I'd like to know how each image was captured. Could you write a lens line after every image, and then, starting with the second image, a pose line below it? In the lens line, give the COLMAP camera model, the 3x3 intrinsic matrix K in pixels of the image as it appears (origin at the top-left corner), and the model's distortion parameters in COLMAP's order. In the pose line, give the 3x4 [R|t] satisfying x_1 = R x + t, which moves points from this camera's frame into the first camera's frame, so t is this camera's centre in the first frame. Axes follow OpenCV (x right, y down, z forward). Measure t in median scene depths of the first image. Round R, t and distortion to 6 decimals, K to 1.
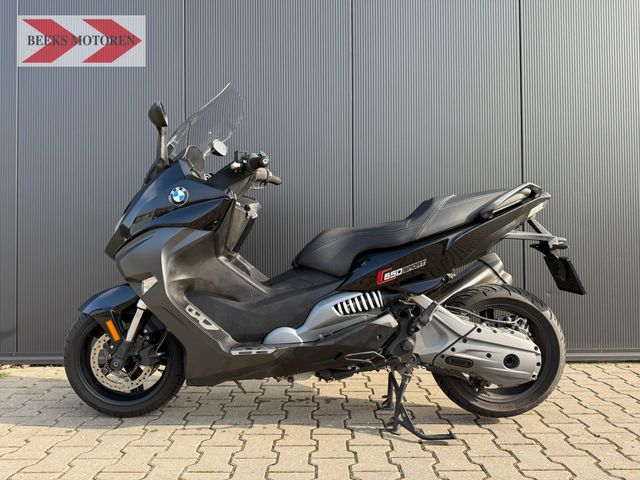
lens RADIAL K [[444.6, 0, 320.0], [0, 444.6, 240.0], [0, 0, 1]] dist [-0.003984, -0.002659]
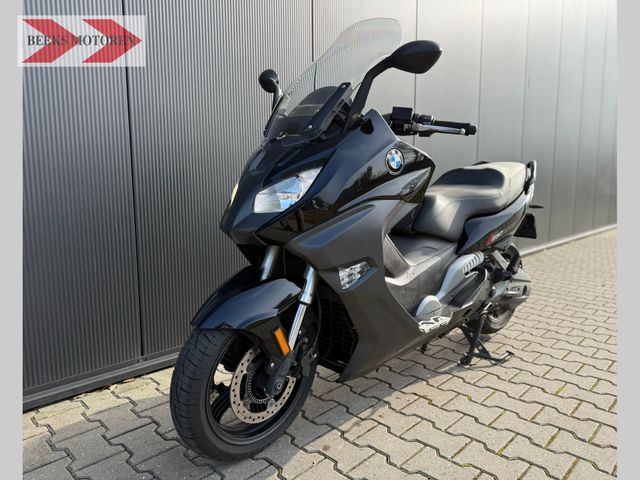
lens RADIAL K [[444.6, 0, 320.0], [0, 444.6, 240.0], [0, 0, 1]] dist [-0.003984, -0.002659]
pose [[0.693451, -0.086640, 0.715275, -0.954524], [-0.012235, 0.991185, 0.131922, -0.058054], [-0.720400, -0.100233, 0.686278, 0.495428]]
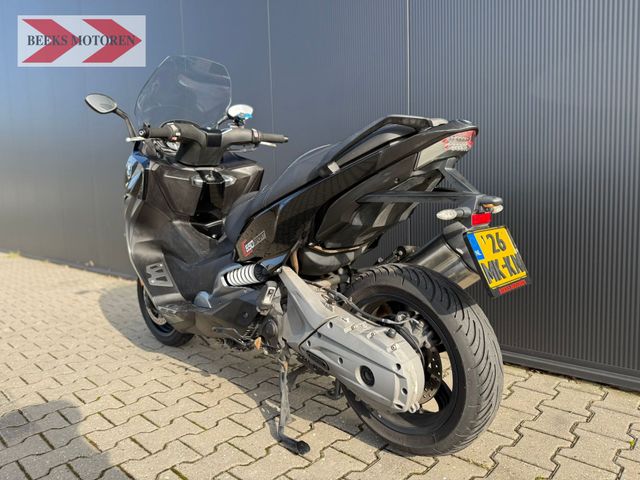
lens RADIAL K [[445.1, 0, 320.0], [0, 445.1, 240.0], [0, 0, 1]] dist [0.031774, 0.000094]
pose [[0.736317, 0.044379, -0.675180, 0.810636], [0.034097, 0.994146, 0.102529, -0.017999], [0.675777, -0.098515, 0.730493, 0.428891]]
